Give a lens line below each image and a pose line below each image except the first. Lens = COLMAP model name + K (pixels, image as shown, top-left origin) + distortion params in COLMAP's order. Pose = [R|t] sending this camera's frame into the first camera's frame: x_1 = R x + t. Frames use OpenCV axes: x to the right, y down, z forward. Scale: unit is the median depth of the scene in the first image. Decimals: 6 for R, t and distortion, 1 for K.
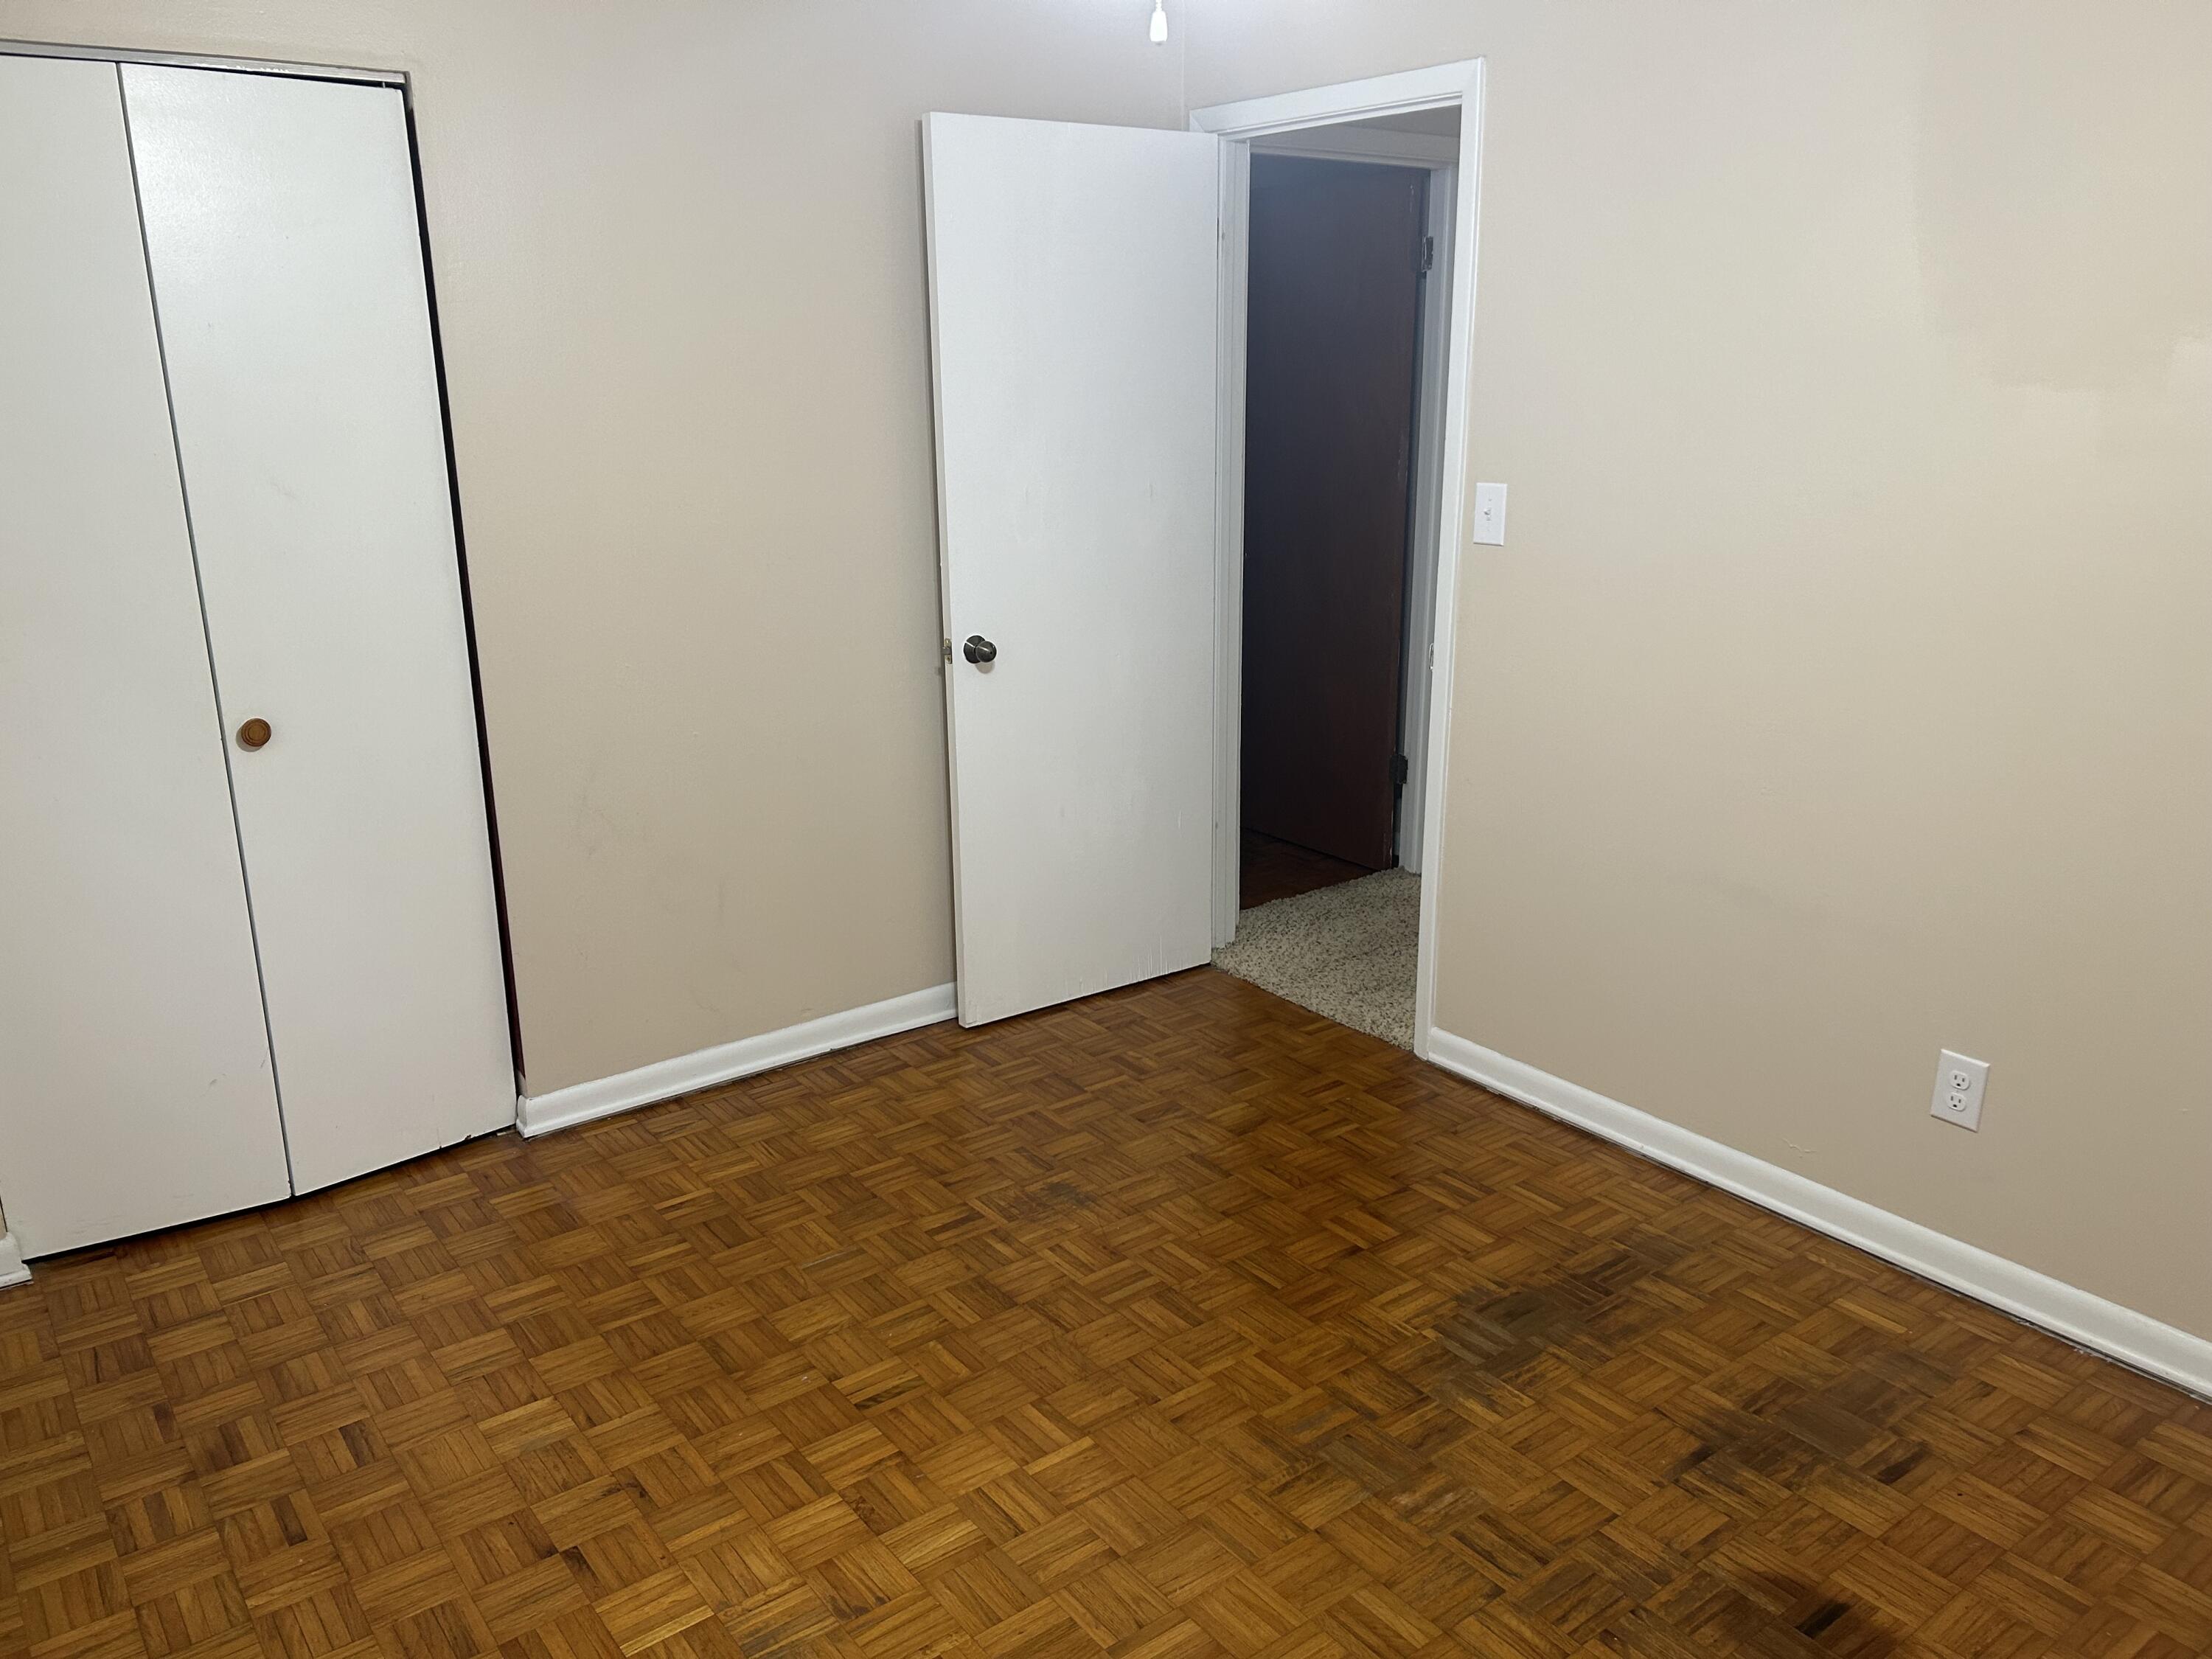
lens RADIAL K [[1651.4, 0, 1101.7], [0, 1651.4, 823.7], [0, 0, 1]] dist [0.053891, -0.052185]
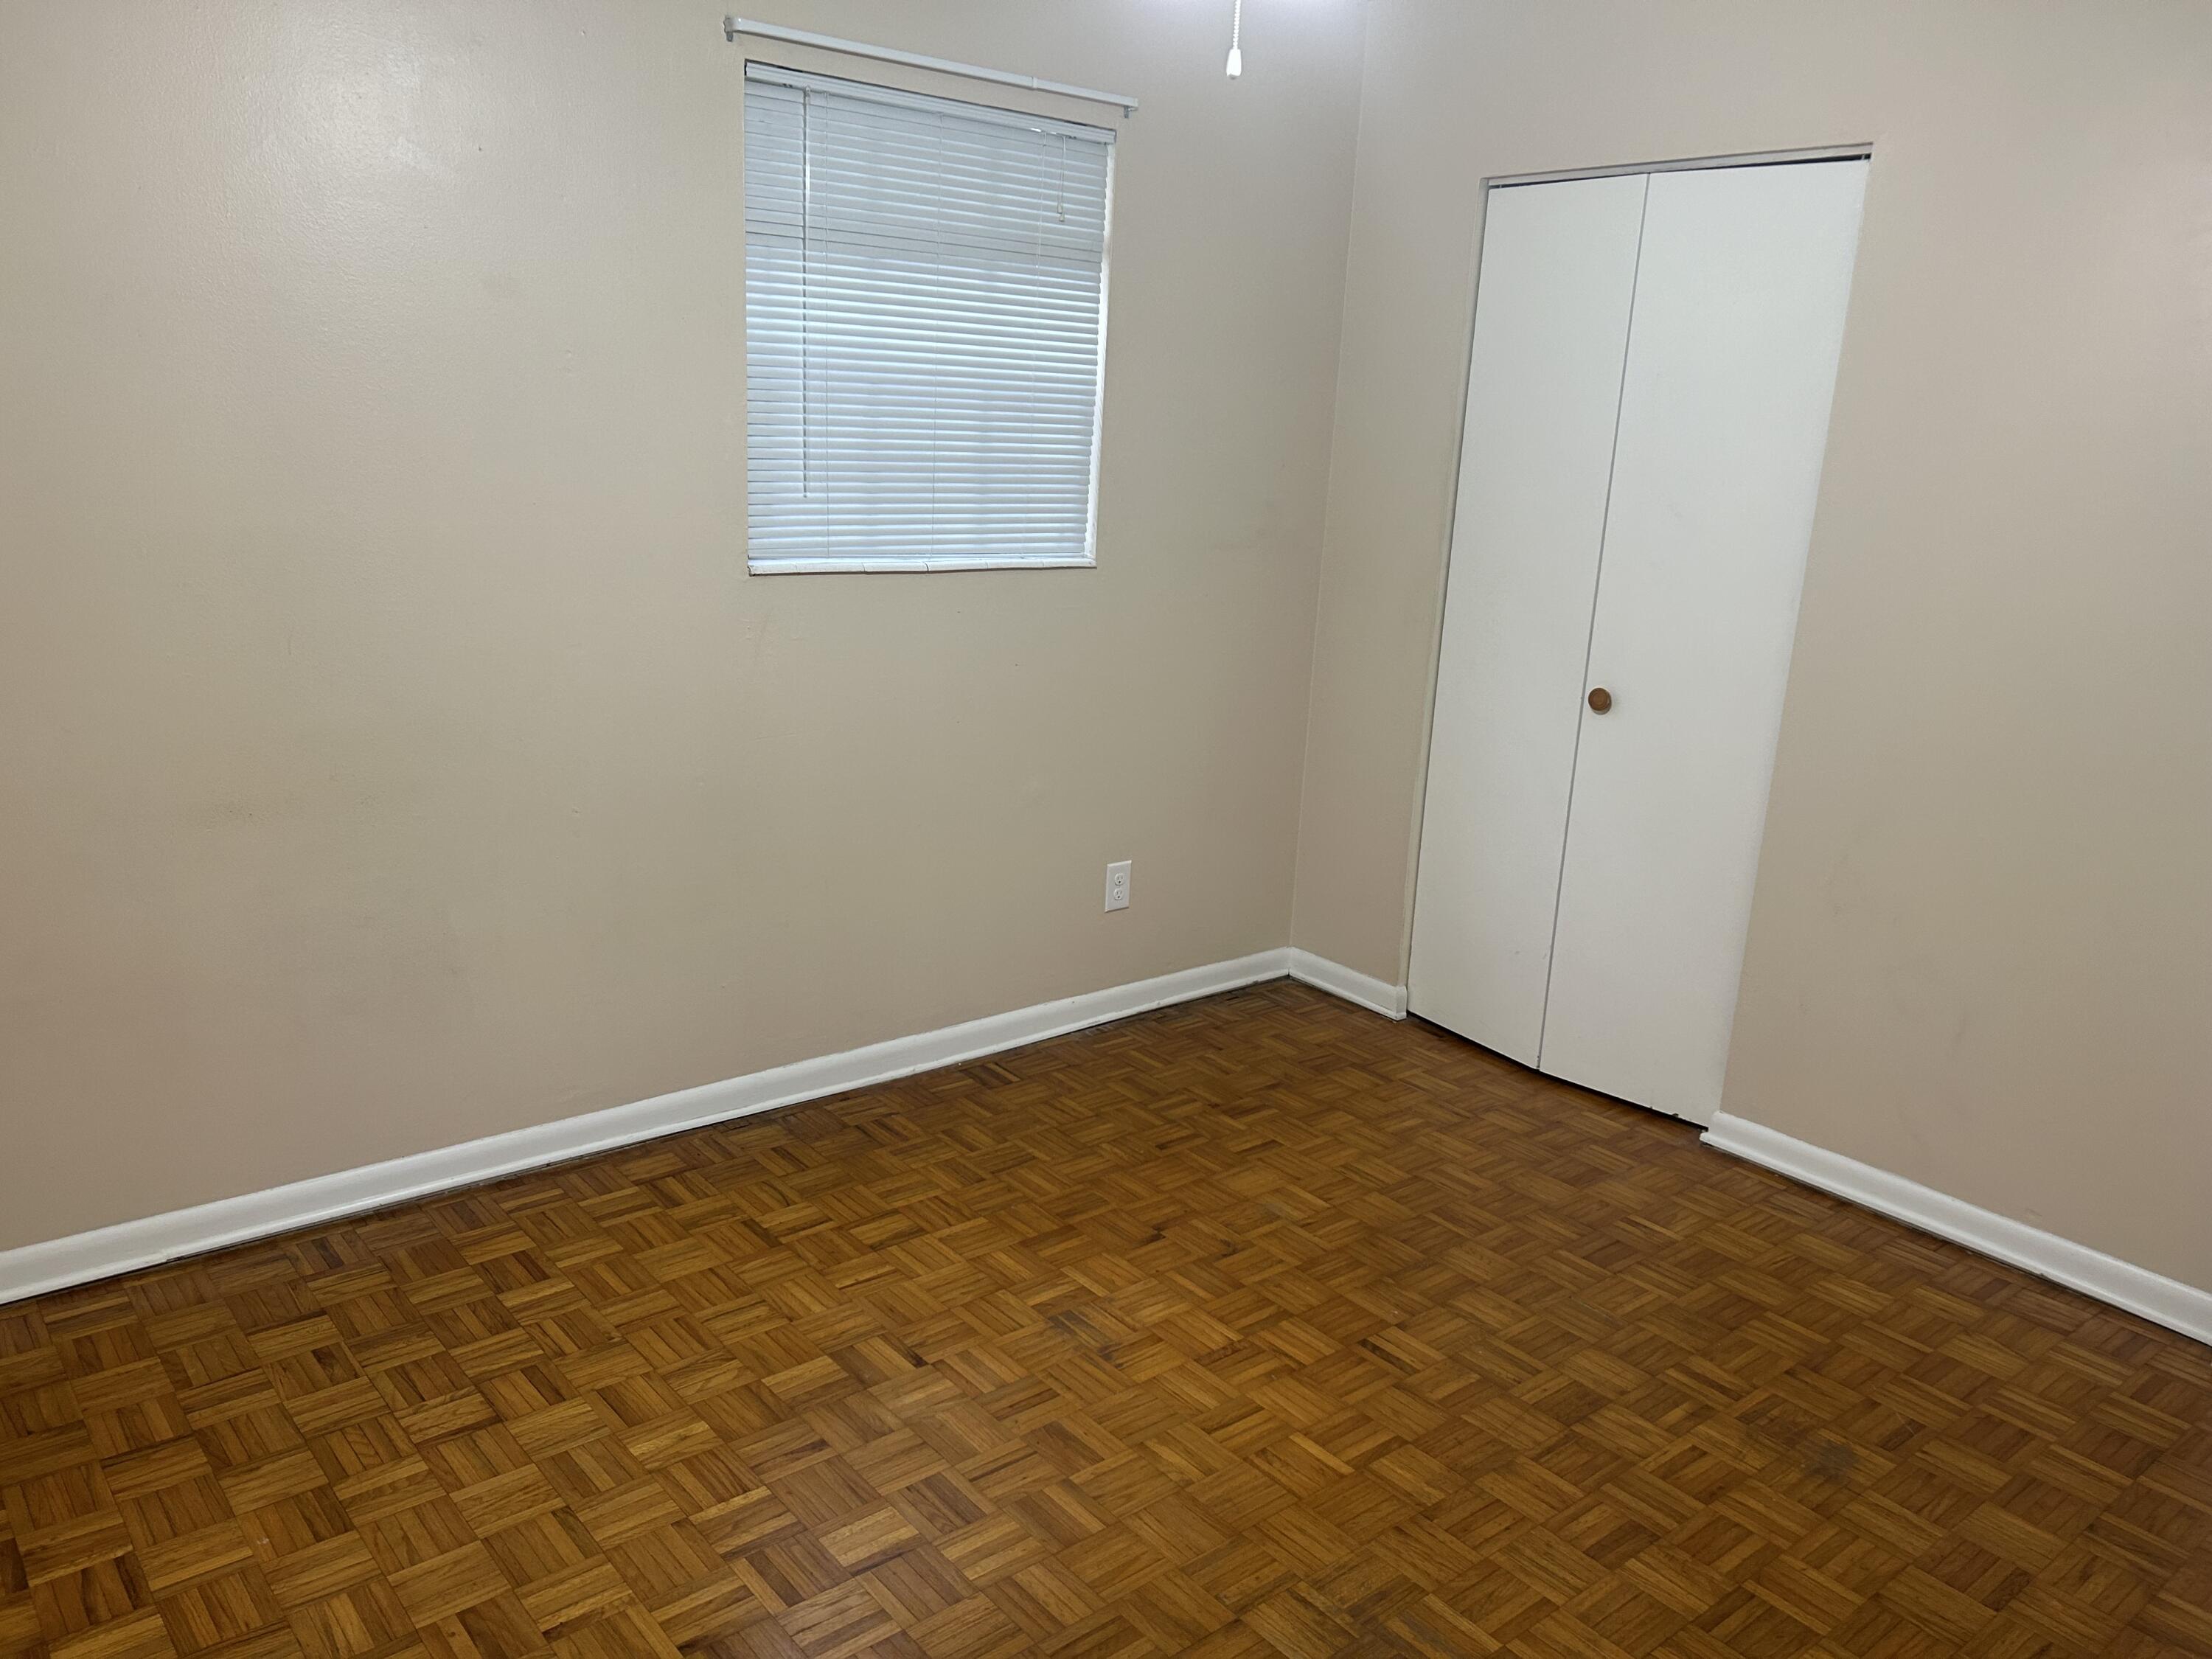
lens RADIAL K [[1652.8, 0, 1119.2], [0, 1652.8, 846.9], [0, 0, 1]] dist [0.083936, -0.144752]
pose [[0.054264, 0.269676, -0.961421, 0.755661], [-0.321735, 0.916212, 0.238836, -0.145946], [0.945274, 0.296362, 0.136481, 0.565084]]
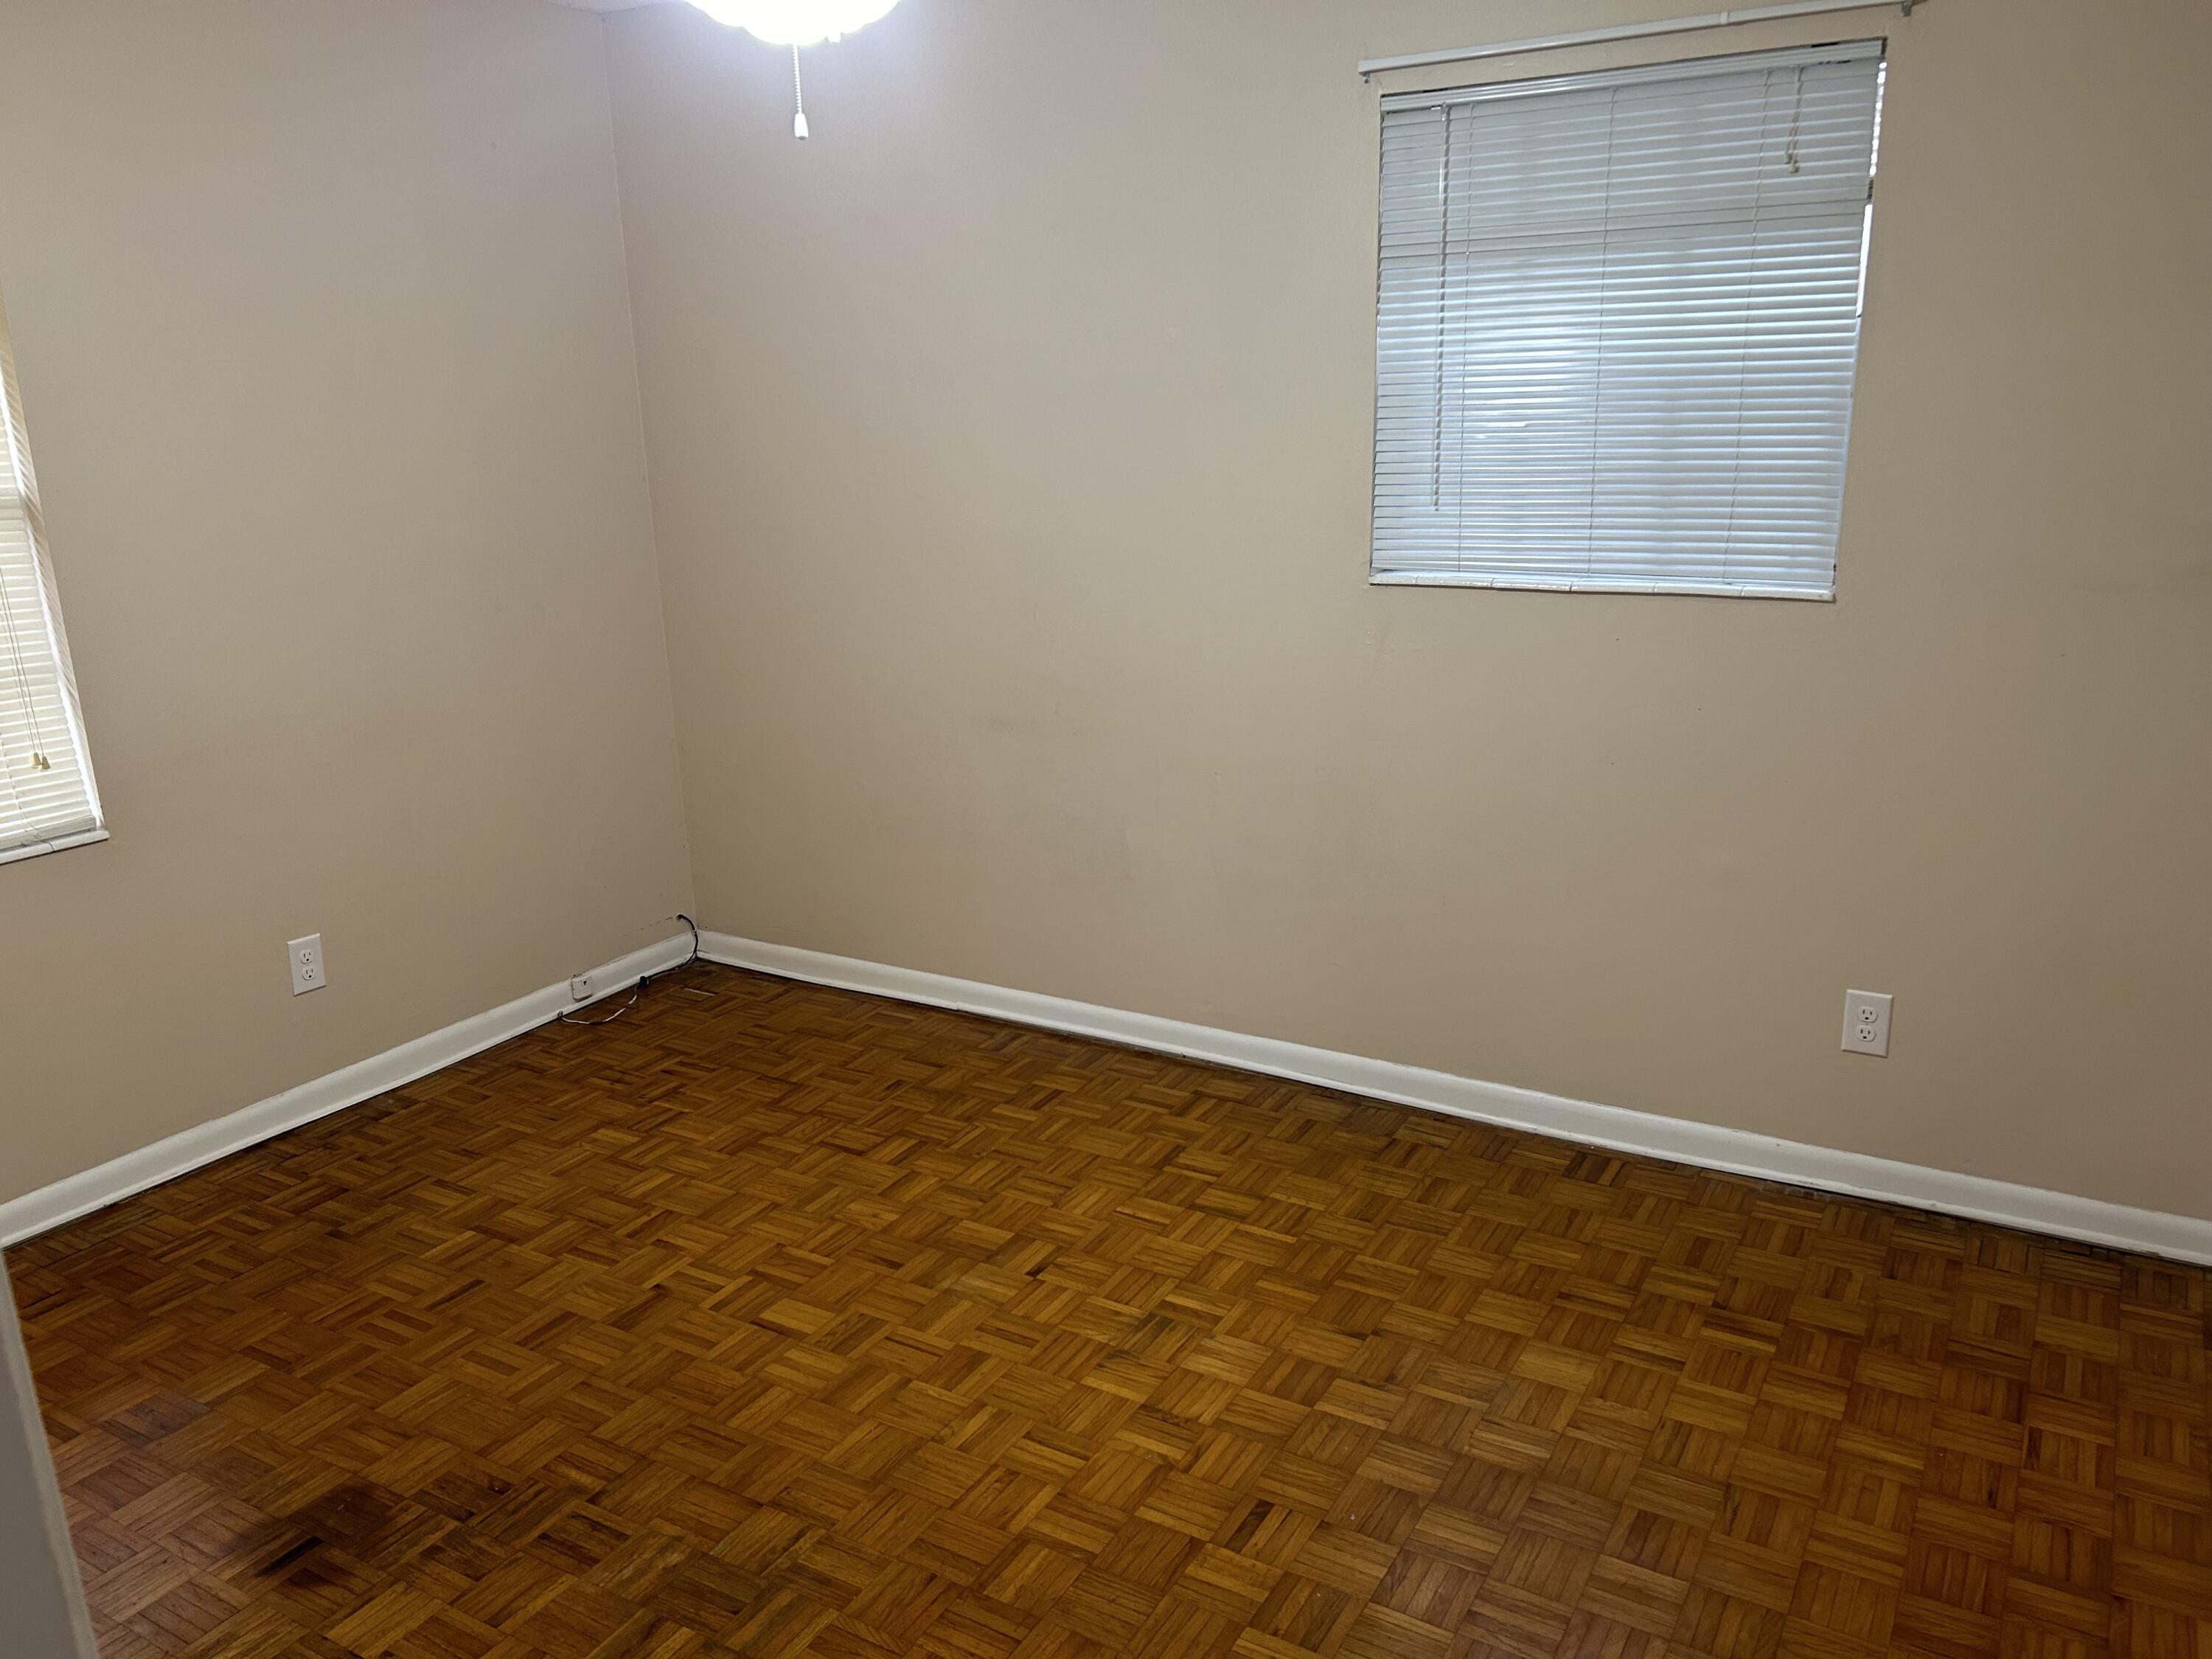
lens RADIAL K [[1664.2, 0, 1109.6], [0, 1664.2, 837.8], [0, 0, 1]] dist [0.055117, -0.059217]
pose [[-0.922044, 0.133180, -0.363452, 0.212003], [-0.074394, 0.860473, 0.504035, -0.407043], [0.379868, 0.491781, -0.783487, 1.418211]]
